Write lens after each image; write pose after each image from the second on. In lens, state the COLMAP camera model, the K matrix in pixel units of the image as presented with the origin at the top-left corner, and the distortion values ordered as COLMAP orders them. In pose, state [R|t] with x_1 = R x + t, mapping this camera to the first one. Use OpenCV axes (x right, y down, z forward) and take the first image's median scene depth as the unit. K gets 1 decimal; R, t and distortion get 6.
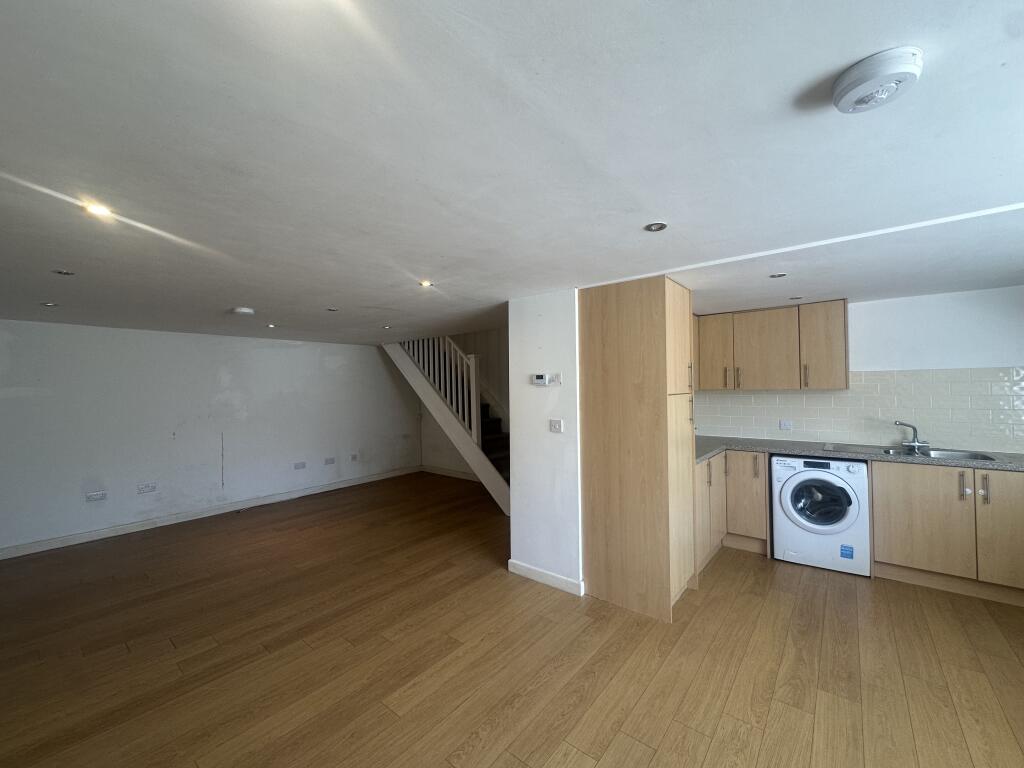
lens RADIAL K [[411.5, 0, 511.8], [0, 411.5, 384.2], [0, 0, 1]] dist [-0.002817, -0.000562]
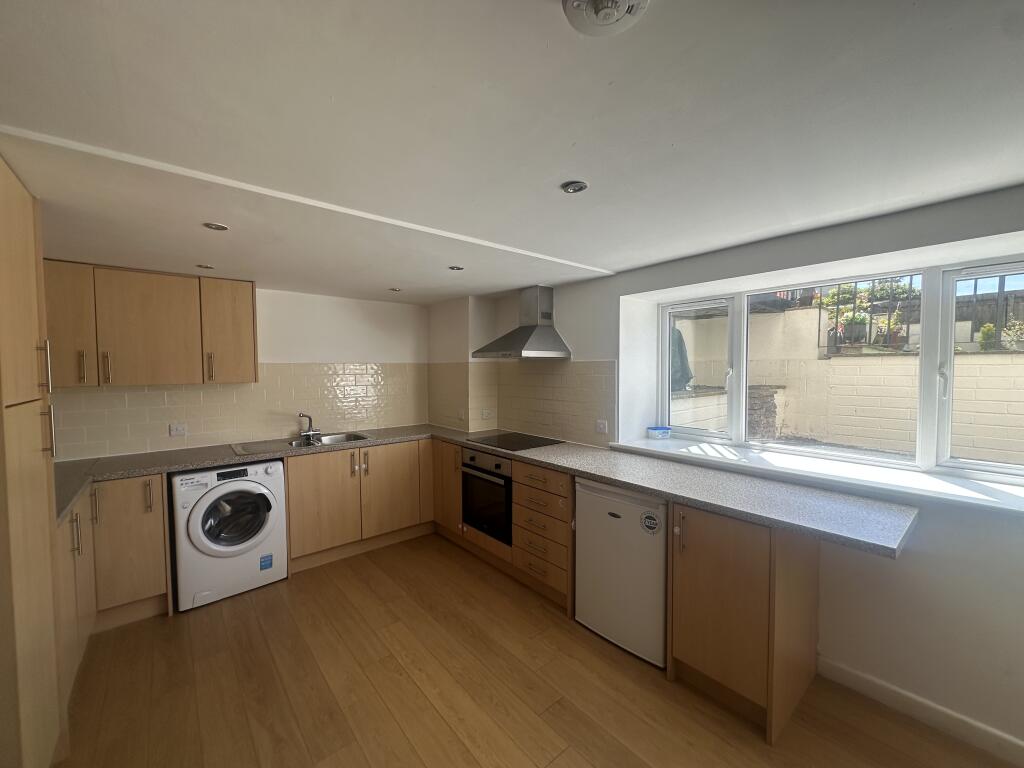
lens RADIAL K [[411.5, 0, 512.0], [0, 411.5, 383.5], [0, 0, 1]] dist [-0.002817, -0.000562]
pose [[0.185133, -0.023808, 0.982425, 0.032198], [-0.002723, 0.999690, 0.024739, -0.010342], [-0.982710, -0.007256, 0.185011, 0.286703]]
